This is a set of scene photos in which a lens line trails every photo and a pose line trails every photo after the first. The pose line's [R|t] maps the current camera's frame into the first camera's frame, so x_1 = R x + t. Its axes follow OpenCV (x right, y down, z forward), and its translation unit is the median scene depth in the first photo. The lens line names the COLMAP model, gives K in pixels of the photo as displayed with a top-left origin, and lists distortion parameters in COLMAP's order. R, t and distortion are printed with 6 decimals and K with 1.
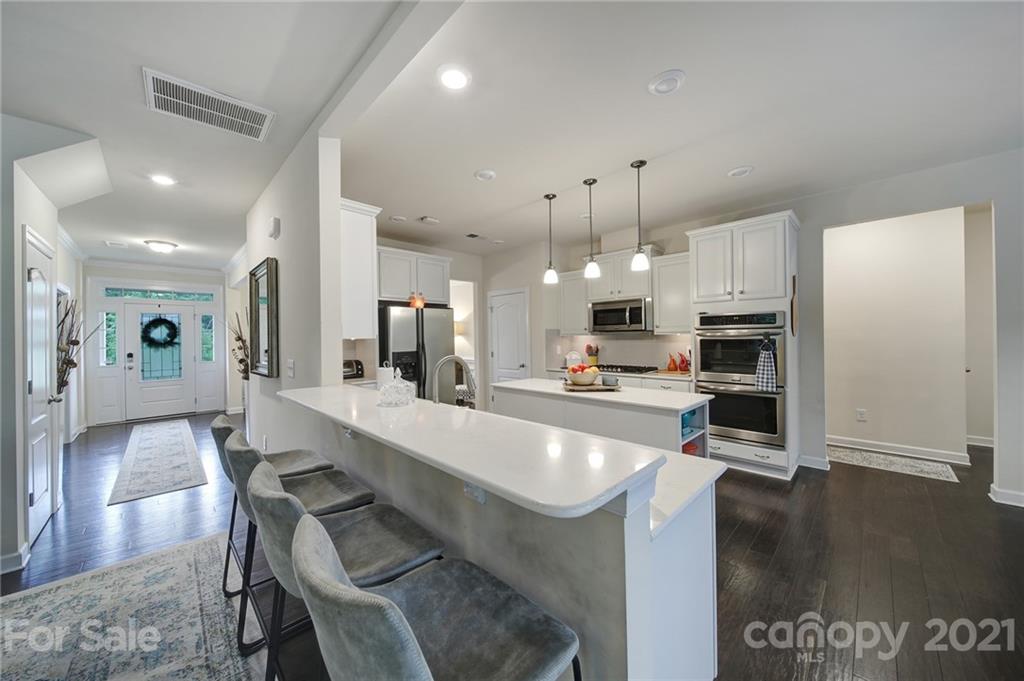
lens RADIAL K [[356.7, 0, 511.1], [0, 356.7, 336.4], [0, 0, 1]] dist [-0.002774, -0.000782]
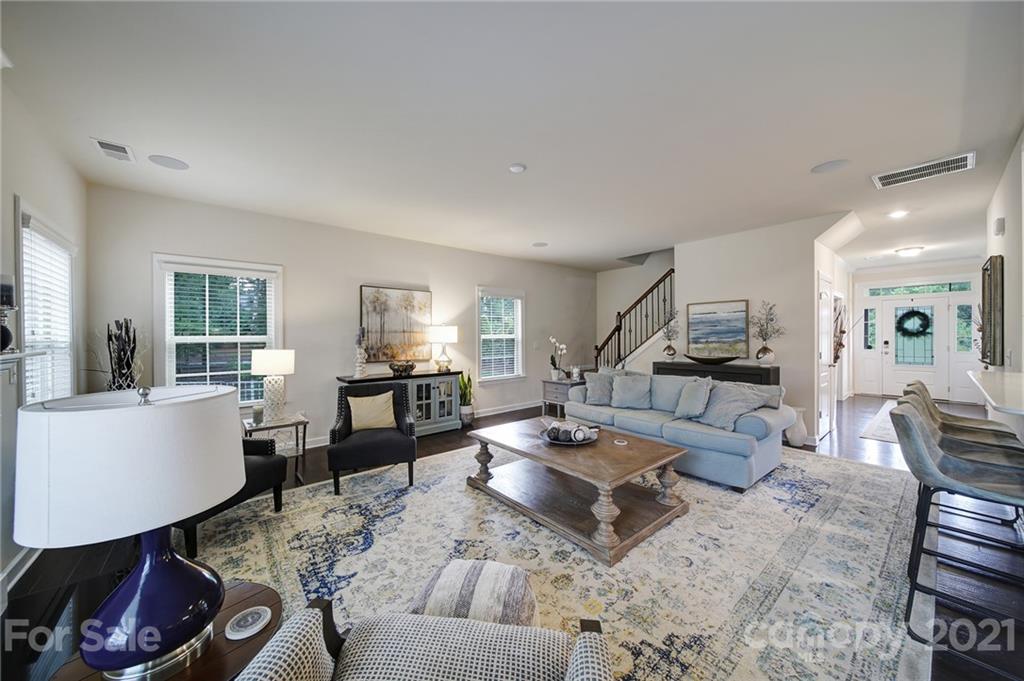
lens RADIAL K [[356.7, 0, 510.2], [0, 356.7, 337.8], [0, 0, 1]] dist [-0.002774, -0.000782]
pose [[-0.084809, 0.022990, -0.996132, 0.259352], [0.010988, 0.999695, 0.022136, -0.004704], [0.996337, -0.009068, -0.085036, -0.189287]]
